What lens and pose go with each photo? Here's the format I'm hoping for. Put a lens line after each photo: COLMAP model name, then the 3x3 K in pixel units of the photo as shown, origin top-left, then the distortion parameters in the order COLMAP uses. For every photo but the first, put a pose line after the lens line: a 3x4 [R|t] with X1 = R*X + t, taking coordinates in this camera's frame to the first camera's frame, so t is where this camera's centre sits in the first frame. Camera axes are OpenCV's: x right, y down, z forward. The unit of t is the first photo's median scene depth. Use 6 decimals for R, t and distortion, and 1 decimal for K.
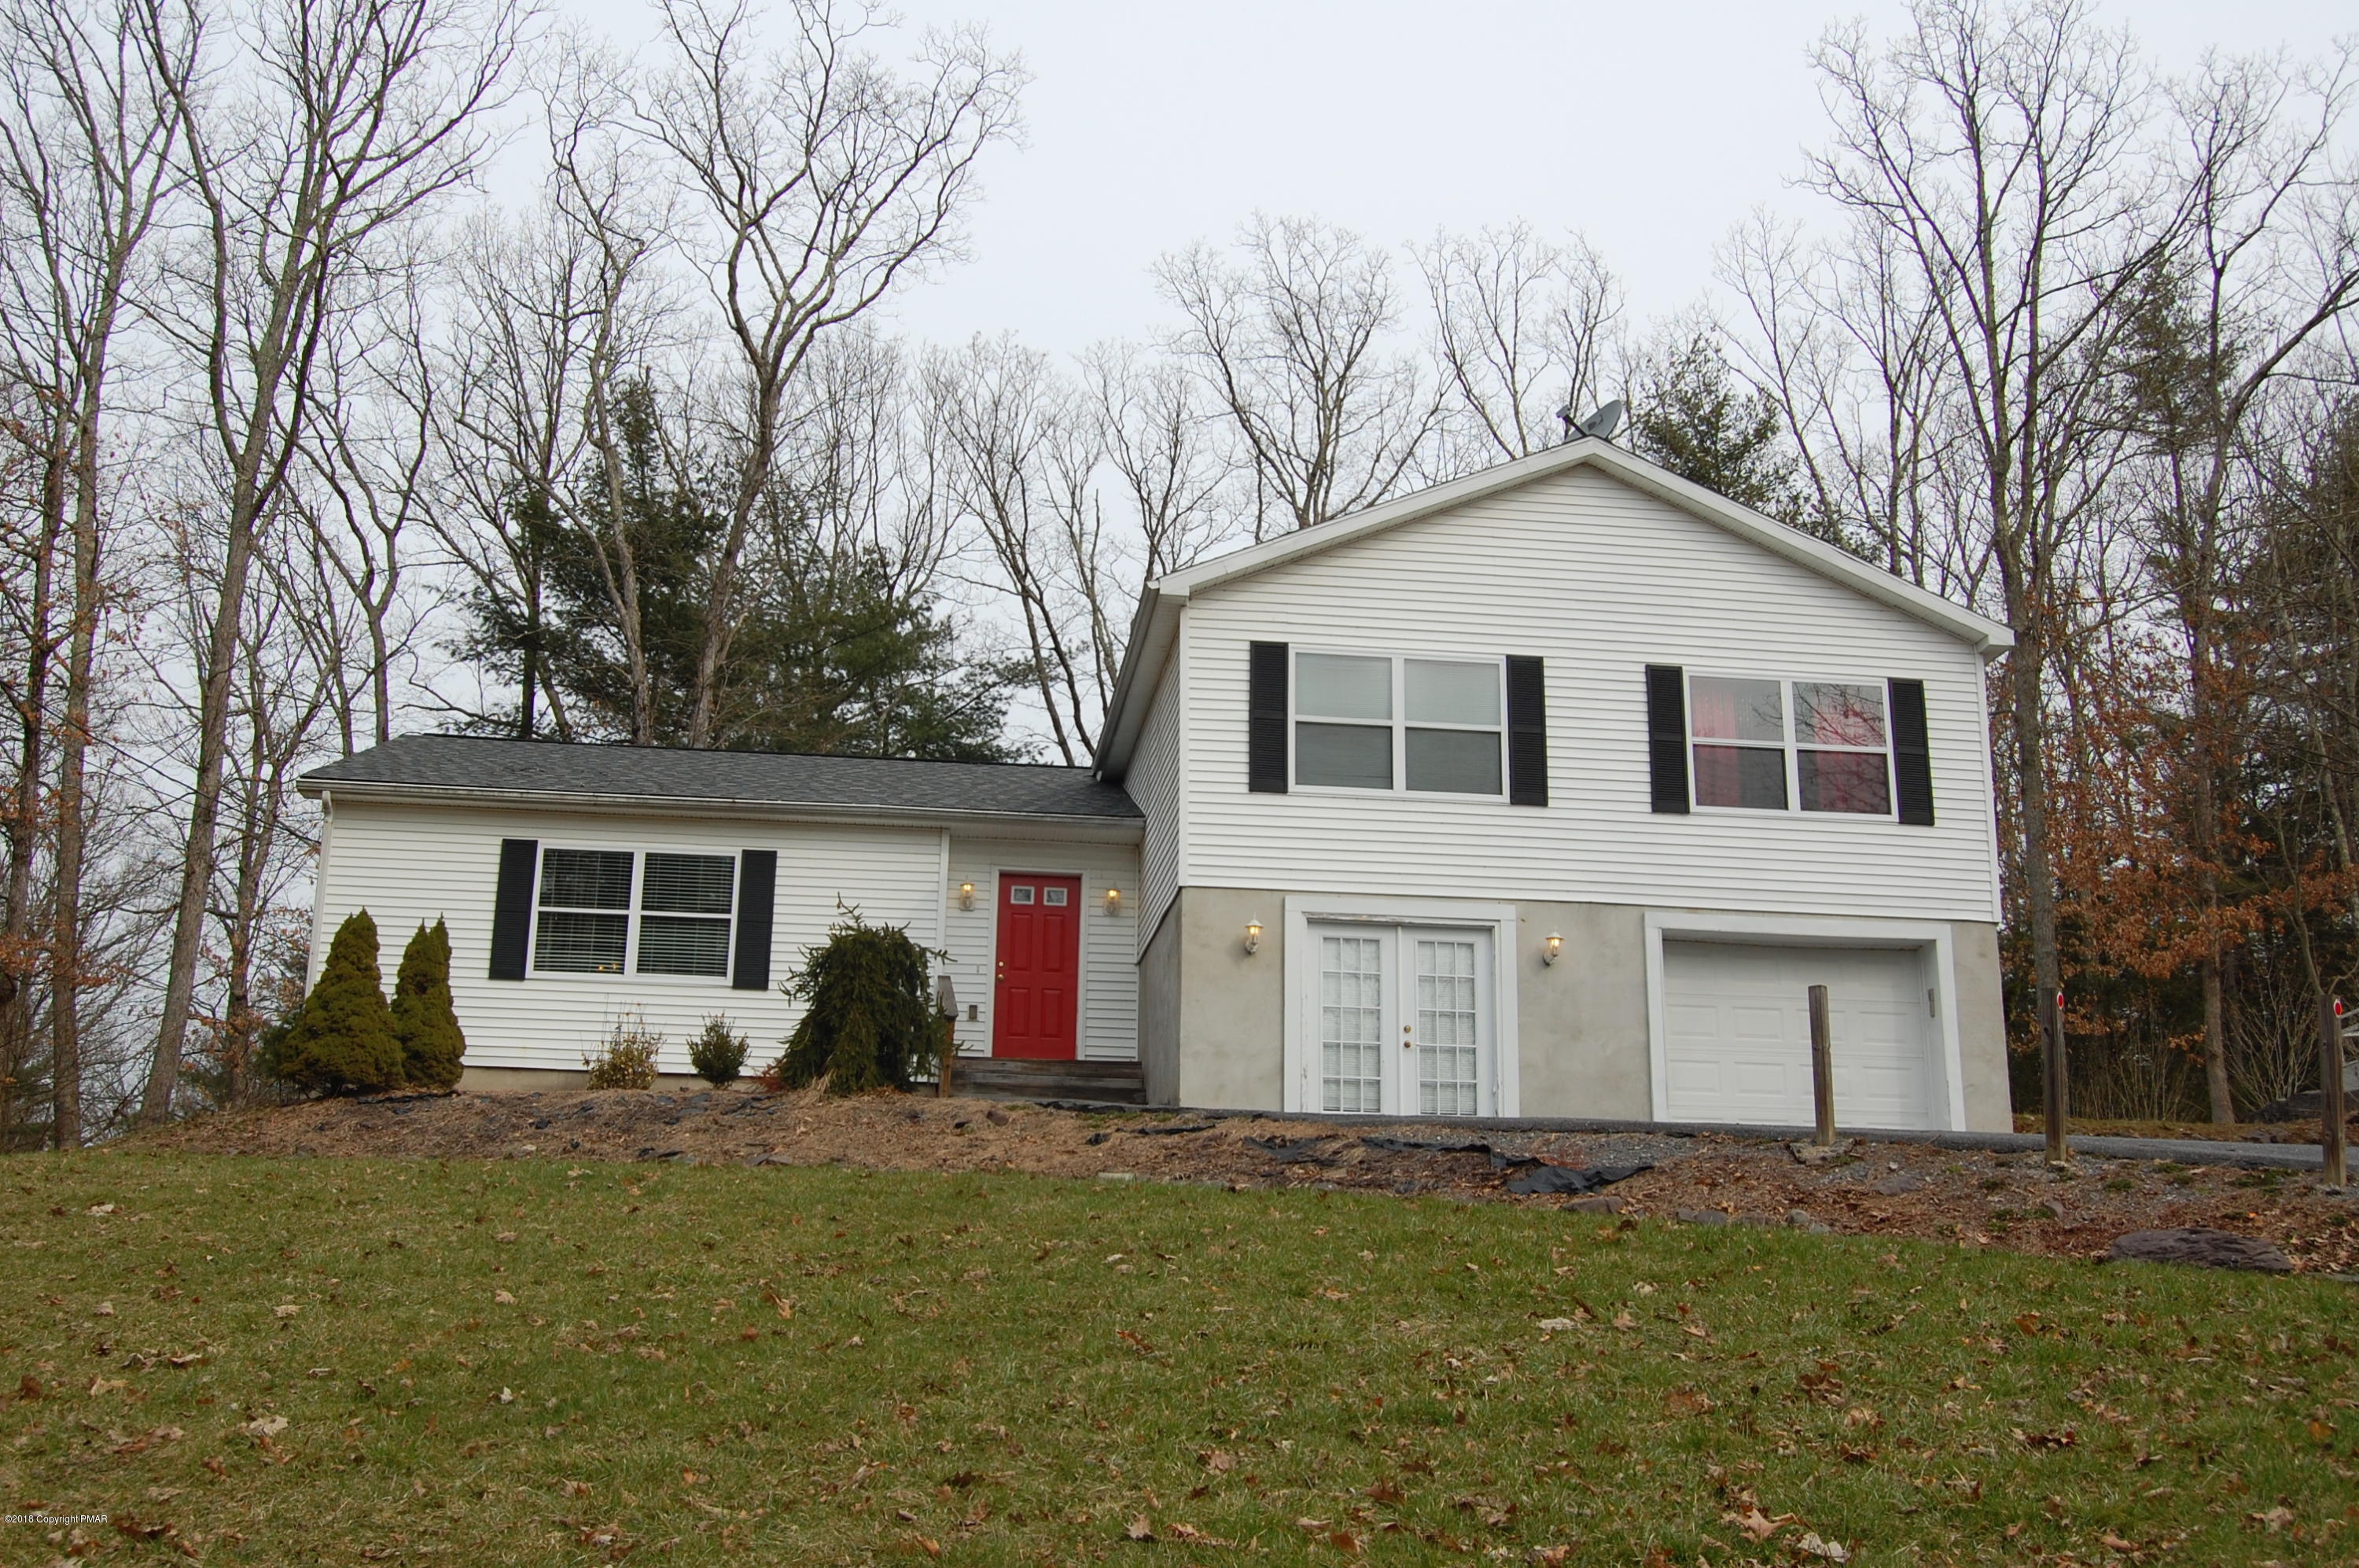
lens RADIAL K [[2191.1, 0, 1179.5], [0, 2191.1, 784.0], [0, 0, 1]] dist [-0.076247, 0.002538]
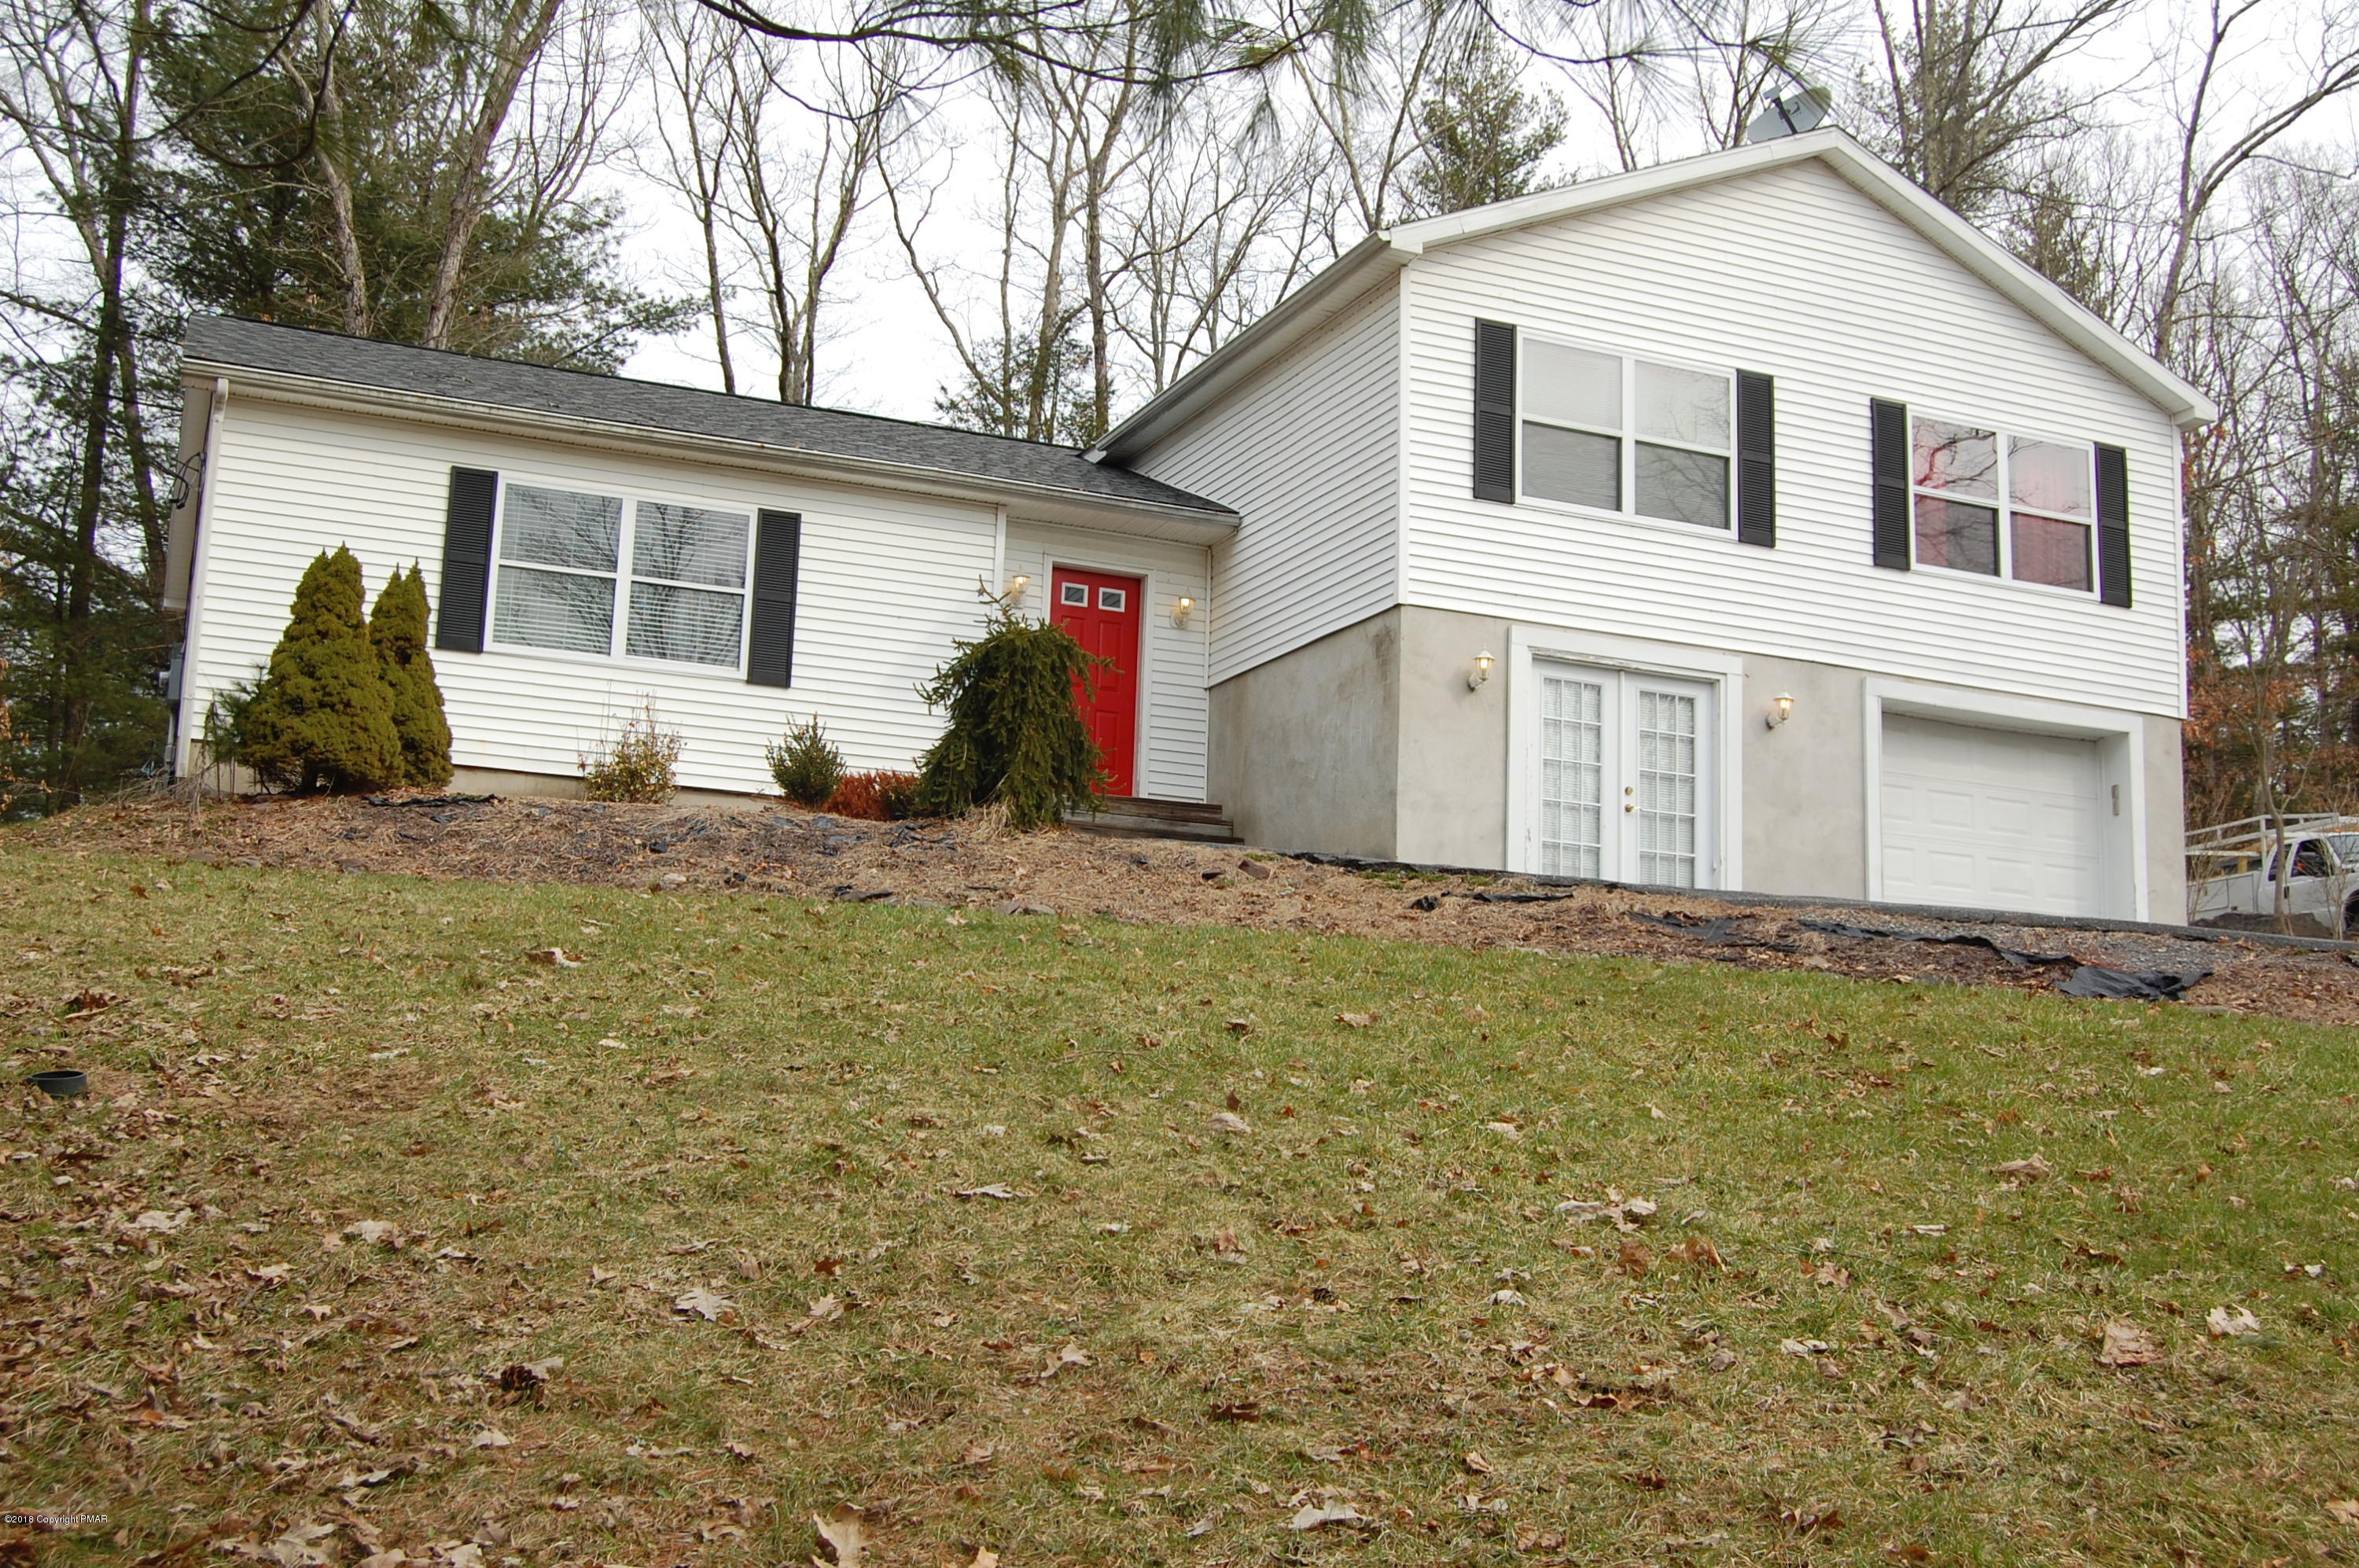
lens RADIAL K [[2454.3, 0, 1179.5], [0, 2454.3, 784.0], [0, 0, 1]] dist [-0.067472, 0.002778]
pose [[0.960320, 0.063927, 0.271475, -0.316875], [-0.095417, 0.989946, 0.104417, 0.024067], [-0.262071, -0.126178, 0.956764, 0.114420]]
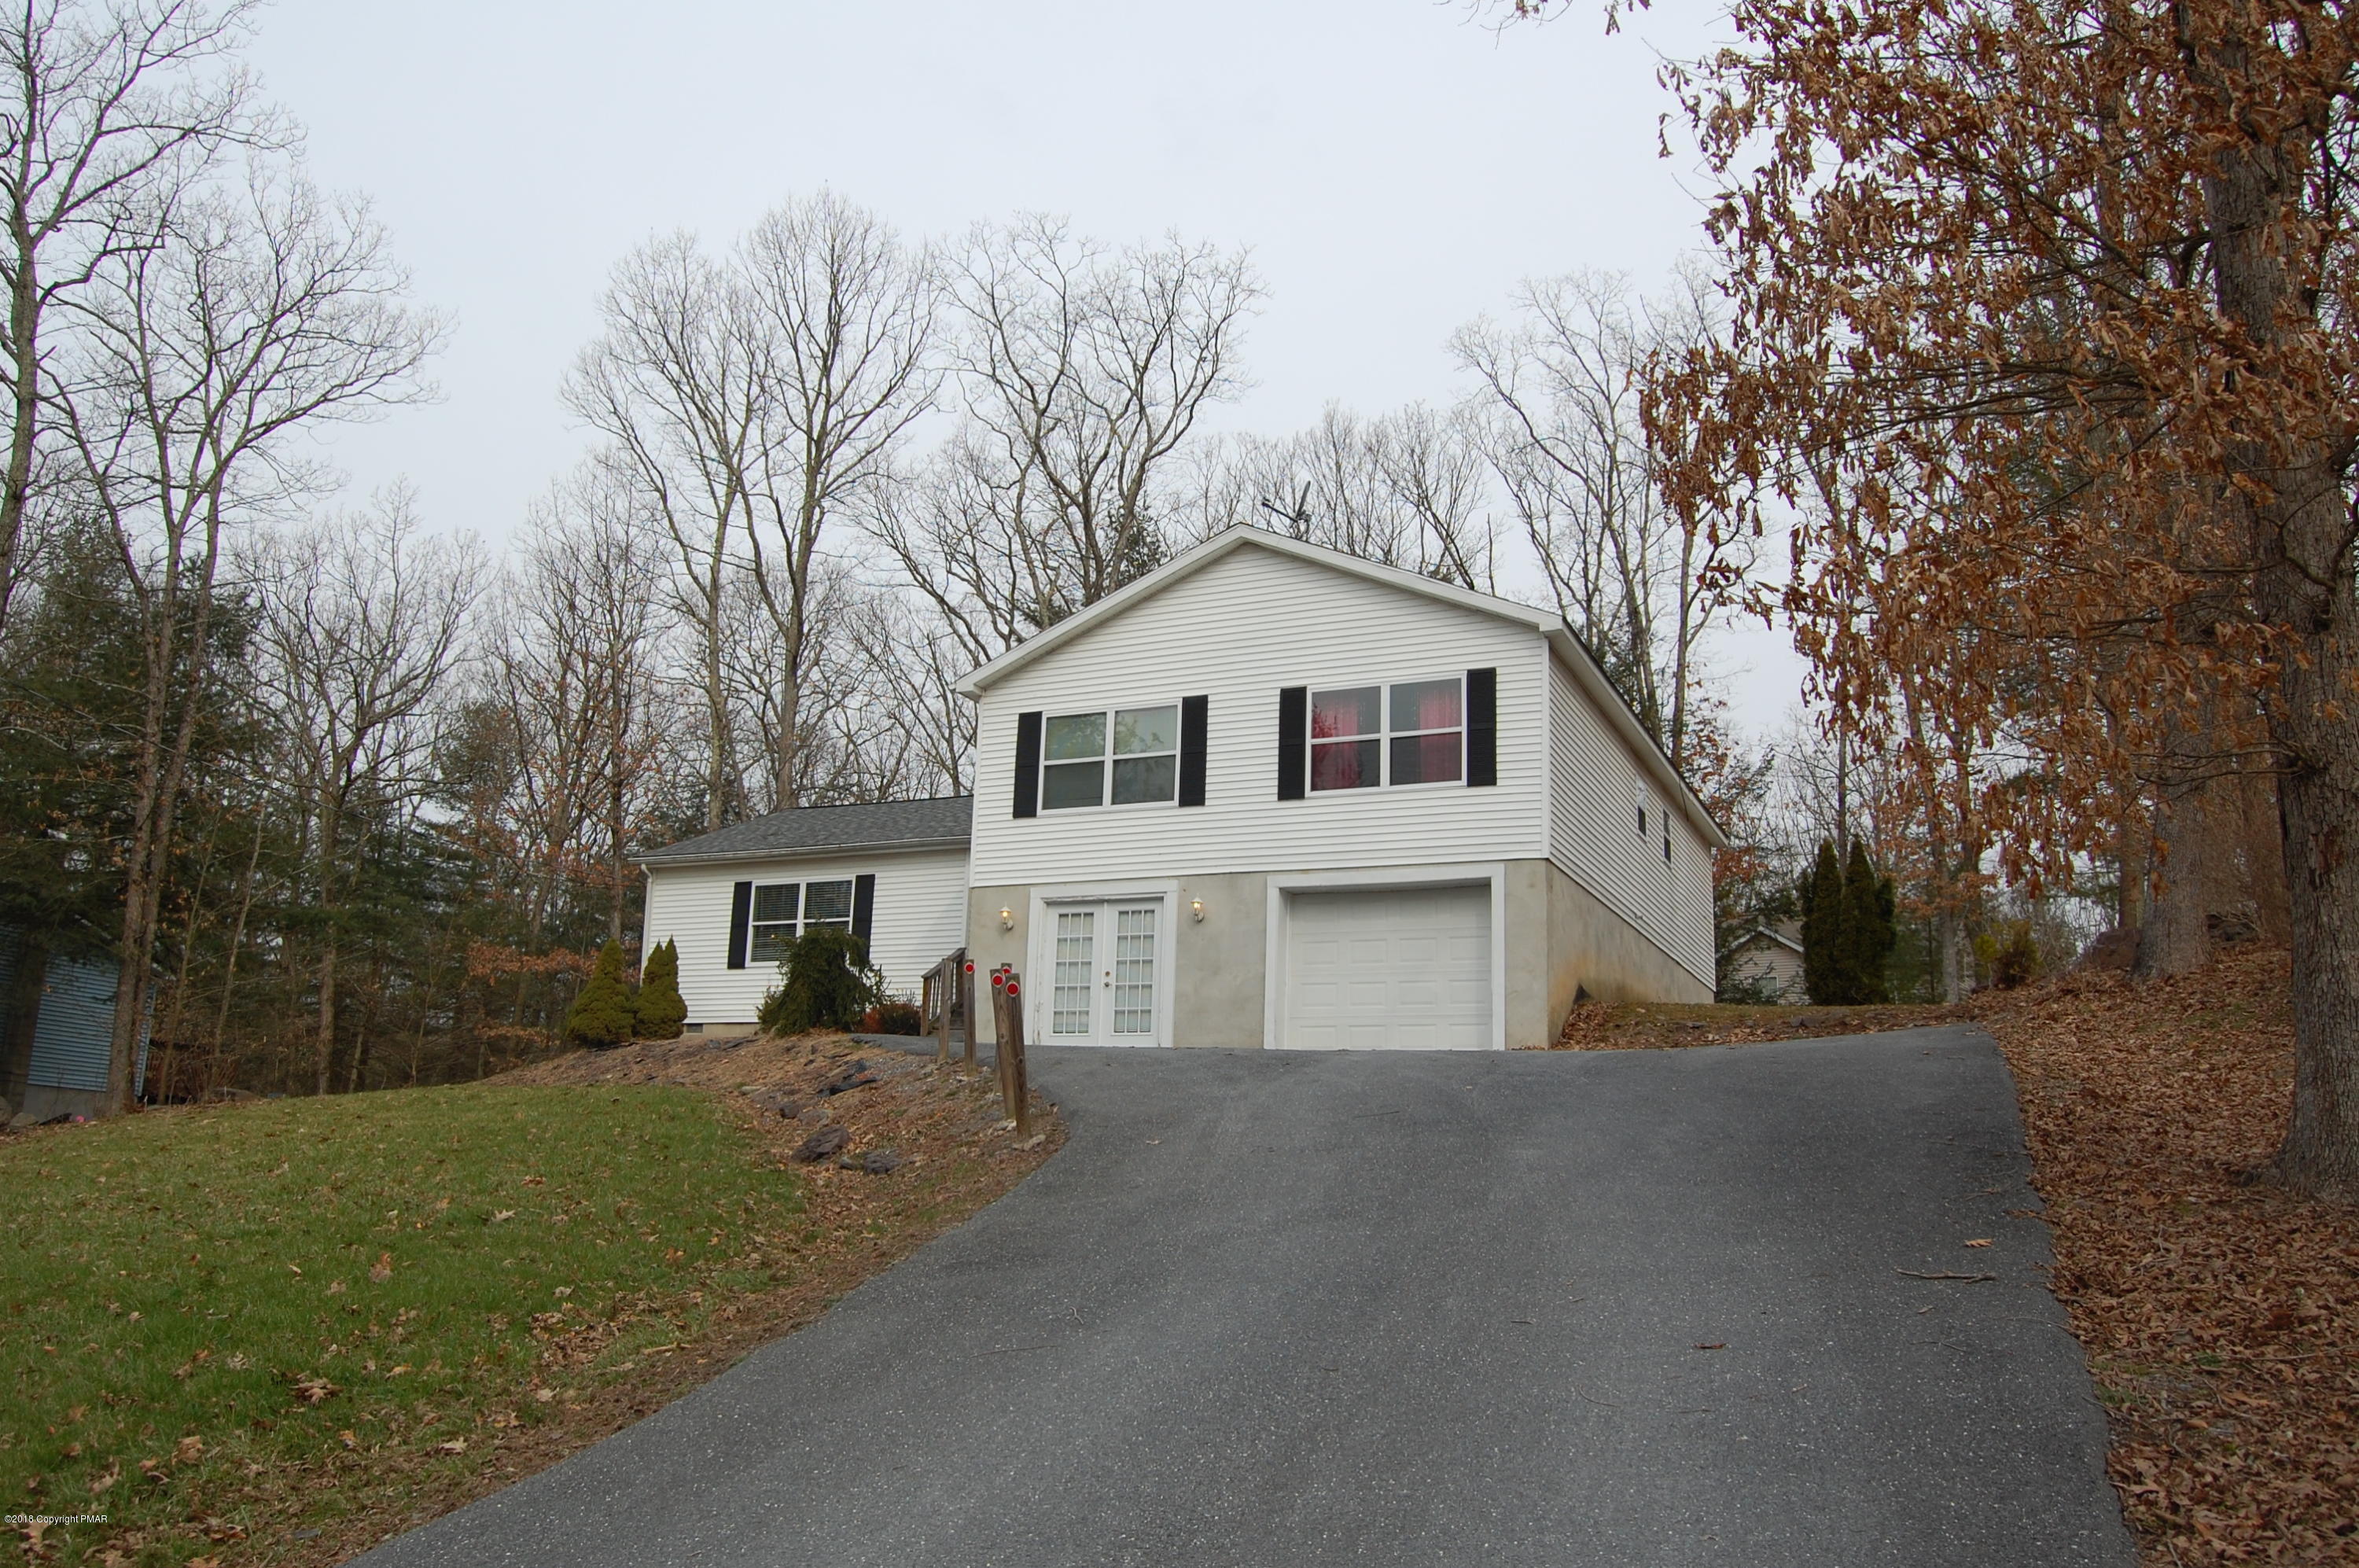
lens RADIAL K [[1817.0, 0, 1179.5], [0, 1817.0, 784.0], [0, 0, 1]] dist [-0.066896, 0.002502]
pose [[0.849826, -0.110623, -0.515323, 0.738852], [0.126255, 0.991986, -0.004739, 0.000680], [0.511718, -0.061035, 0.856983, 0.013953]]
